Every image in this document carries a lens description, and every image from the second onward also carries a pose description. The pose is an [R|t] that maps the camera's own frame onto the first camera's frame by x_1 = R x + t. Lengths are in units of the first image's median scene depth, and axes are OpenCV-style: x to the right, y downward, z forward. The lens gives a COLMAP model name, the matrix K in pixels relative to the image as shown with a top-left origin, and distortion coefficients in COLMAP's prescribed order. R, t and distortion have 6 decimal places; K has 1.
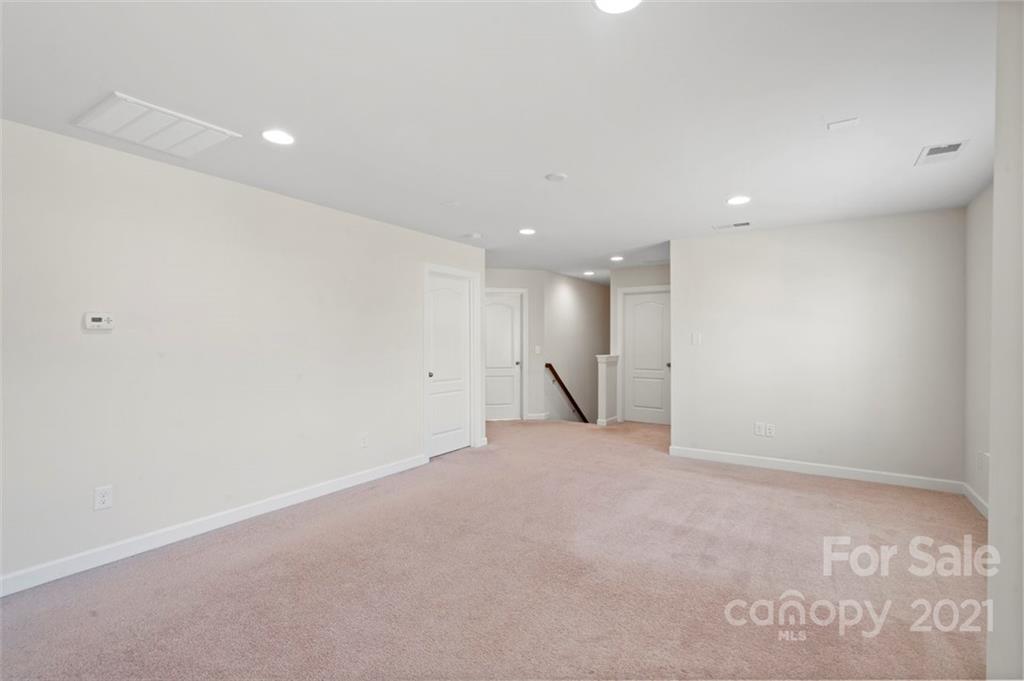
lens RADIAL K [[477.9, 0, 513.5], [0, 477.9, 345.3], [0, 0, 1]] dist [-0.003287, 0.002914]
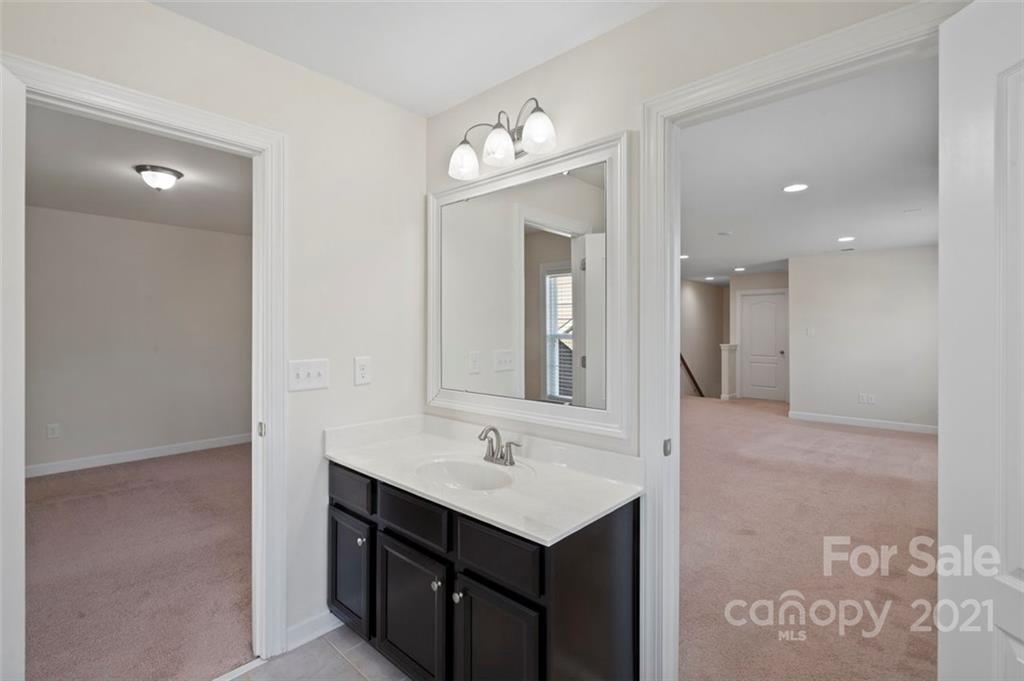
lens RADIAL K [[477.9, 0, 507.4], [0, 477.9, 329.8], [0, 0, 1]] dist [-0.003287, 0.002914]
pose [[0.986528, 0.001178, -0.163586, -0.176448], [-0.003518, 0.999896, -0.014017, 0.002329], [0.163552, 0.014404, 0.986430, -0.344862]]
